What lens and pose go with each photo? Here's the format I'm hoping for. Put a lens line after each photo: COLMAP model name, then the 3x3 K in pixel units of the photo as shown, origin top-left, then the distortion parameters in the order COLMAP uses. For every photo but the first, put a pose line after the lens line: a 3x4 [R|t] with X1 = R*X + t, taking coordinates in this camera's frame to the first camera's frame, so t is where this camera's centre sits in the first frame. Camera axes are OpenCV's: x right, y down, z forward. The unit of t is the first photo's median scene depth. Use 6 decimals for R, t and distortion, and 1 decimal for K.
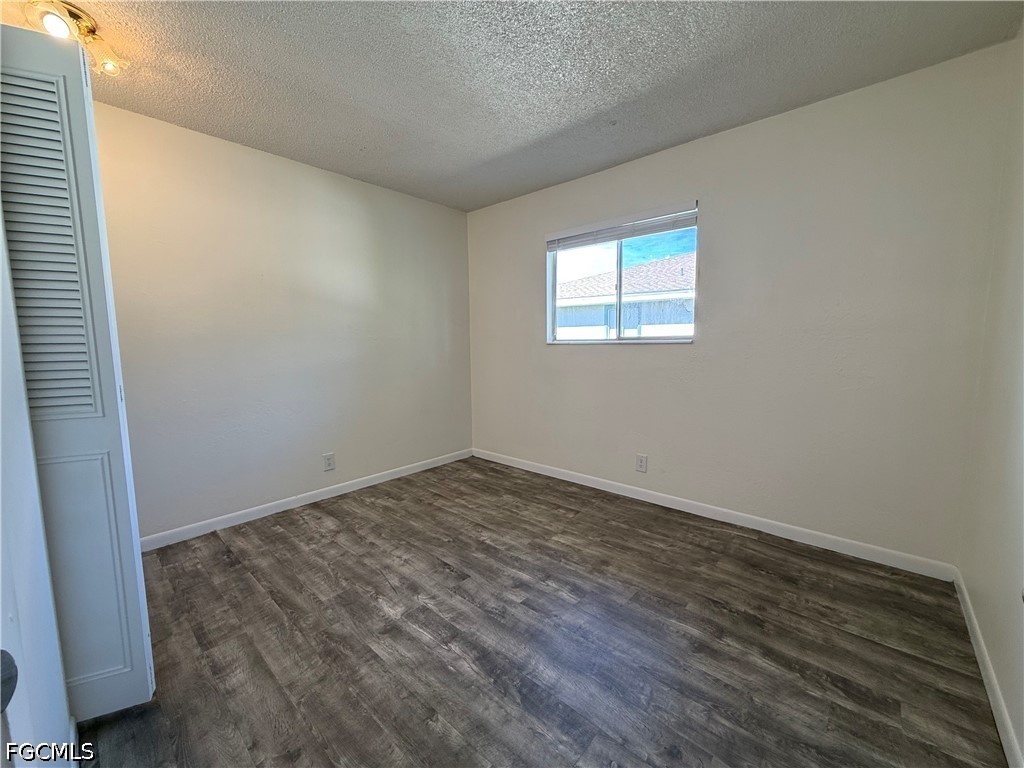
lens RADIAL K [[407.8, 0, 512.7], [0, 407.8, 381.2], [0, 0, 1]] dist [-0.000885, -0.000757]
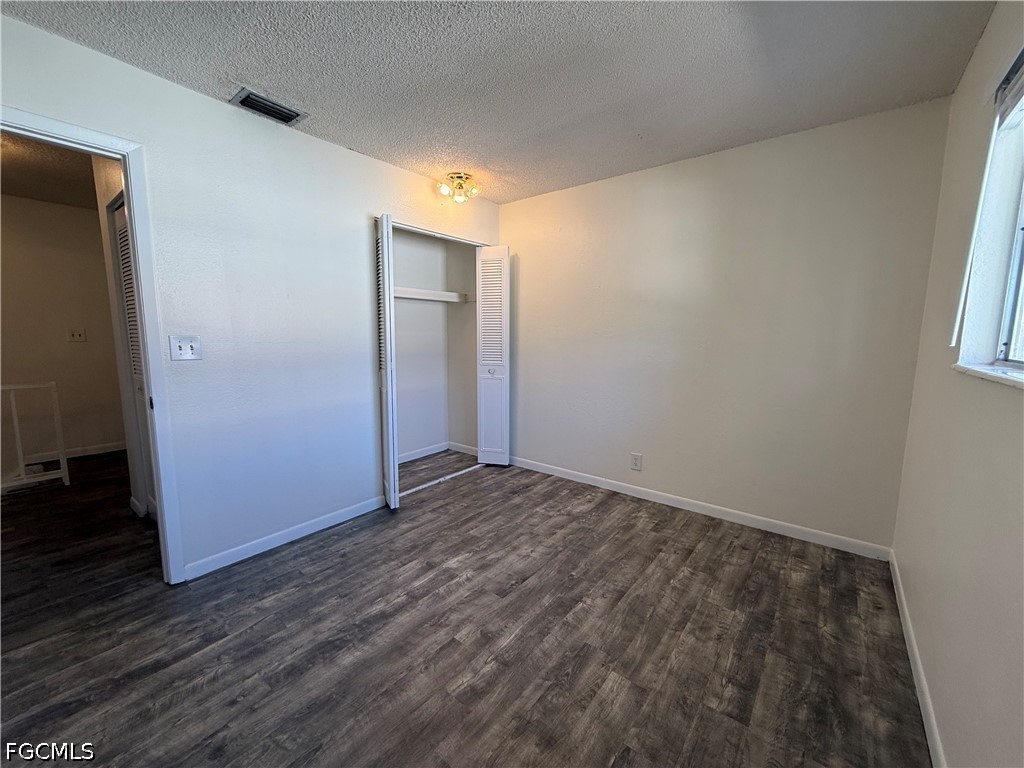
lens RADIAL K [[407.8, 0, 509.7], [0, 407.8, 384.5], [0, 0, 1]] dist [-0.000885, -0.000757]
pose [[0.061435, 0.136746, -0.988699, 0.712092], [-0.107721, 0.985693, 0.129637, -0.126018], [0.992281, 0.098539, 0.075287, 0.831202]]
